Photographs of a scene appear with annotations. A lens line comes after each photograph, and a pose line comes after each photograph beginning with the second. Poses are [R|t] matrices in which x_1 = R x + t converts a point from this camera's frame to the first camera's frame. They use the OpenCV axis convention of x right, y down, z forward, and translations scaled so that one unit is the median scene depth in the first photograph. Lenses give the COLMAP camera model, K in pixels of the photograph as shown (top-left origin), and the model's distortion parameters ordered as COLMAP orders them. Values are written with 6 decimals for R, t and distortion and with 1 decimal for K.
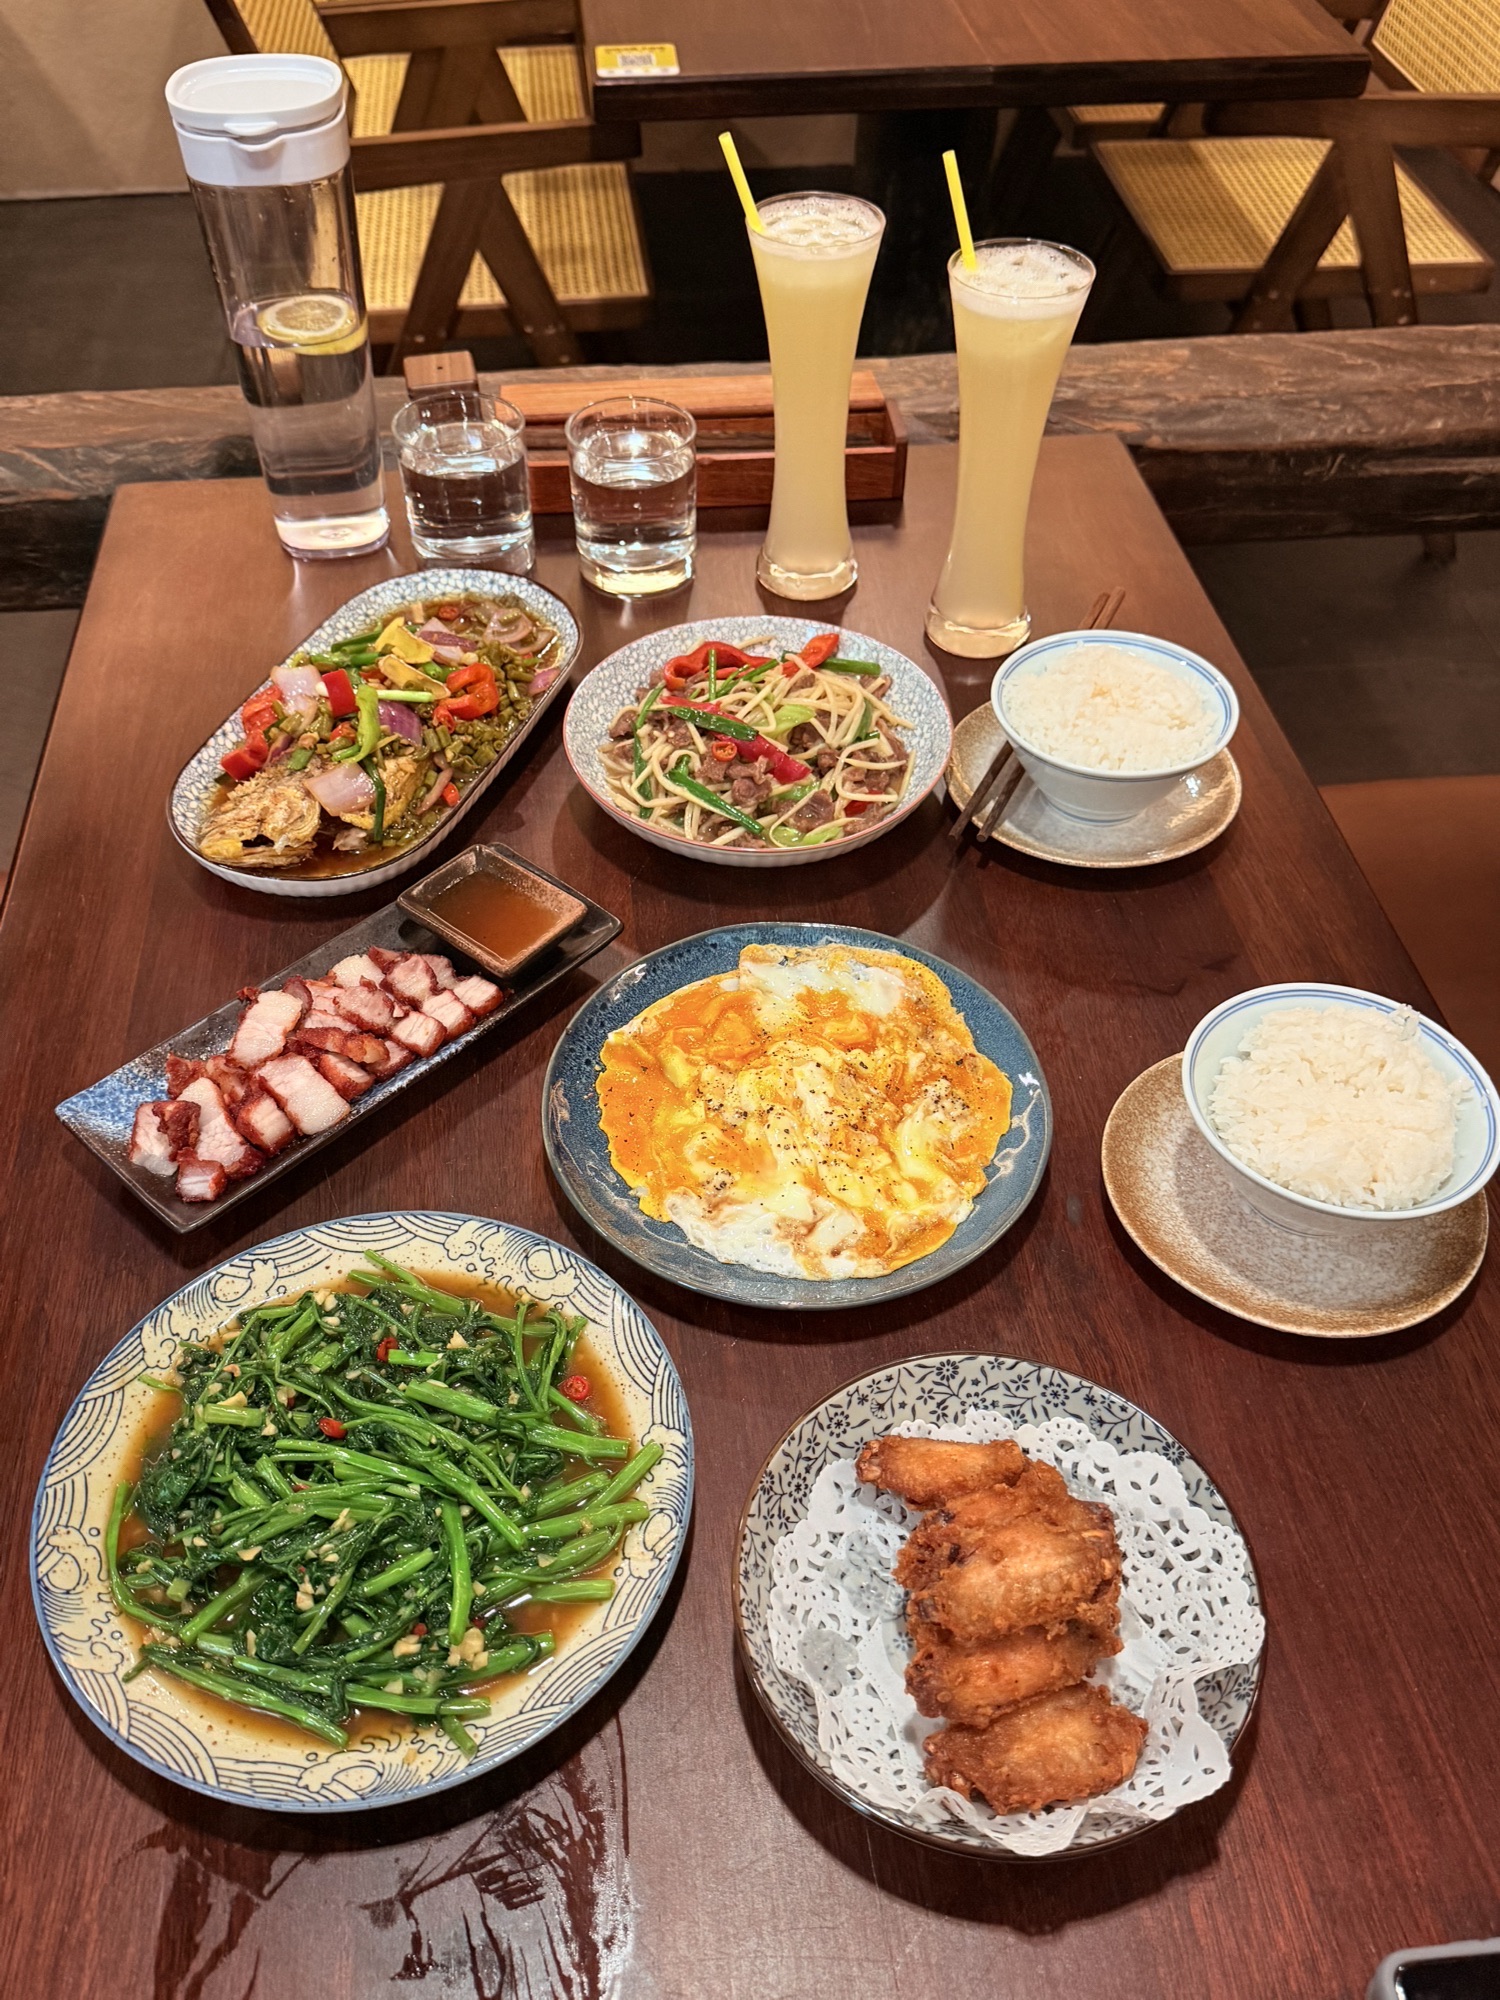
lens RADIAL K [[1686.5, 0, 741.8], [0, 1686.5, 1001.0], [0, 0, 1]] dist [0.046139, -0.184115]
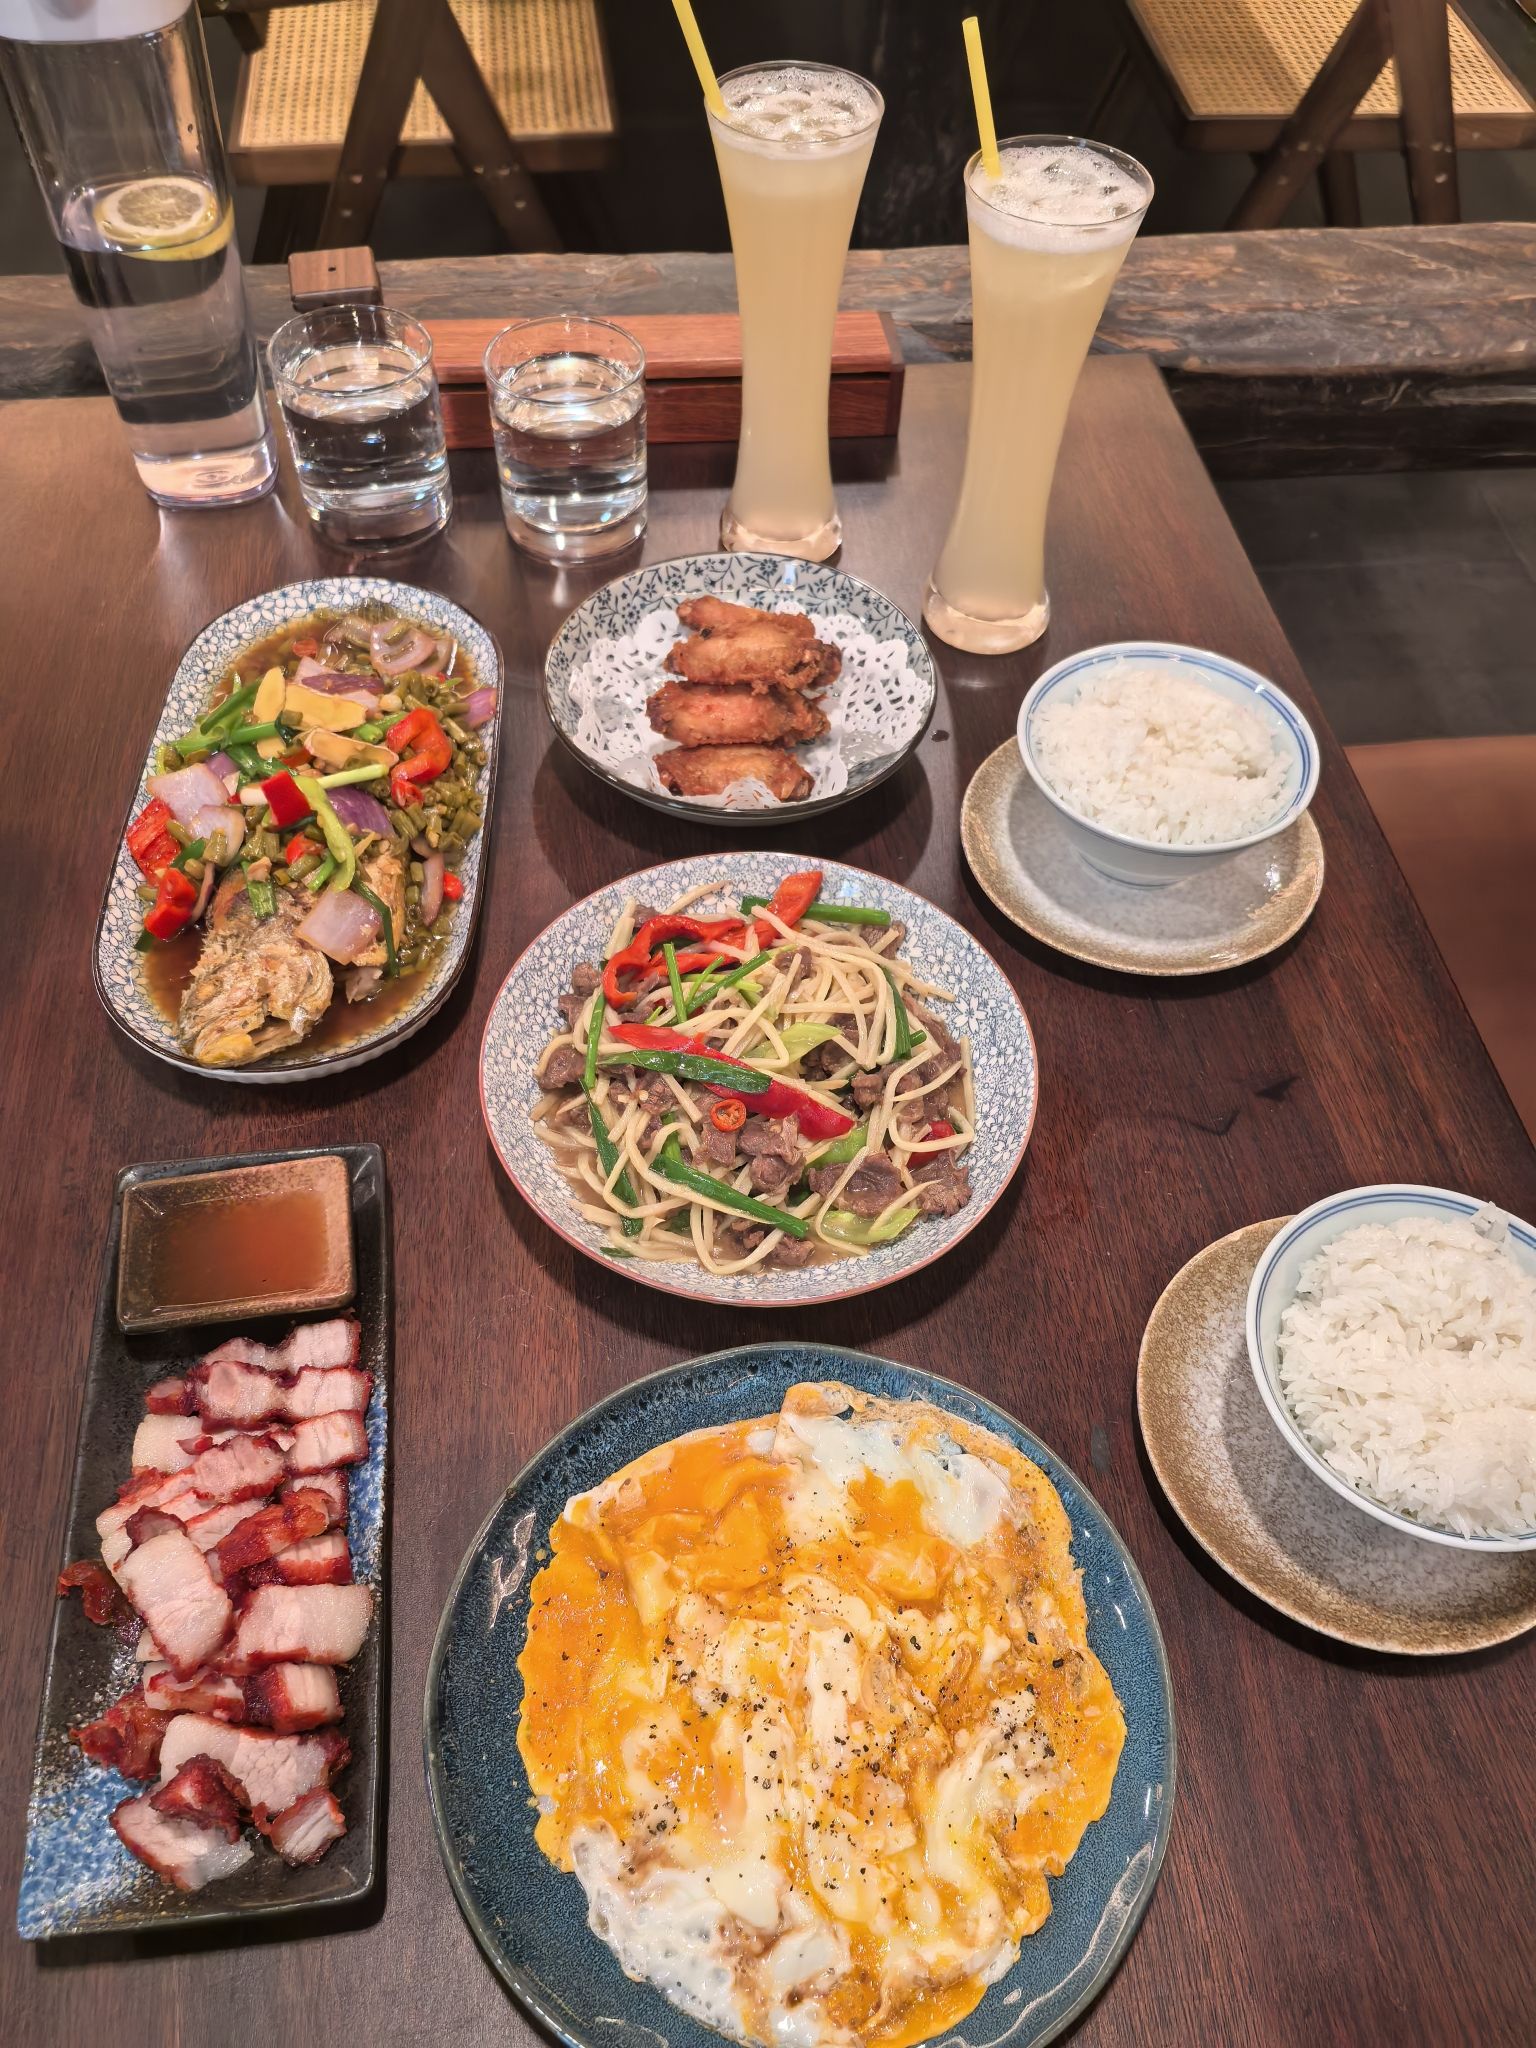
lens RADIAL K [[1604.0, 0, 777.0], [0, 1604.0, 1023.9], [0, 0, 1]] dist [0.010822, -0.059054]
pose [[0.999435, 0.004473, 0.033319, 0.009930], [-0.008785, 0.991421, 0.130412, -0.104983], [-0.032450, -0.130631, 0.990900, 0.164626]]
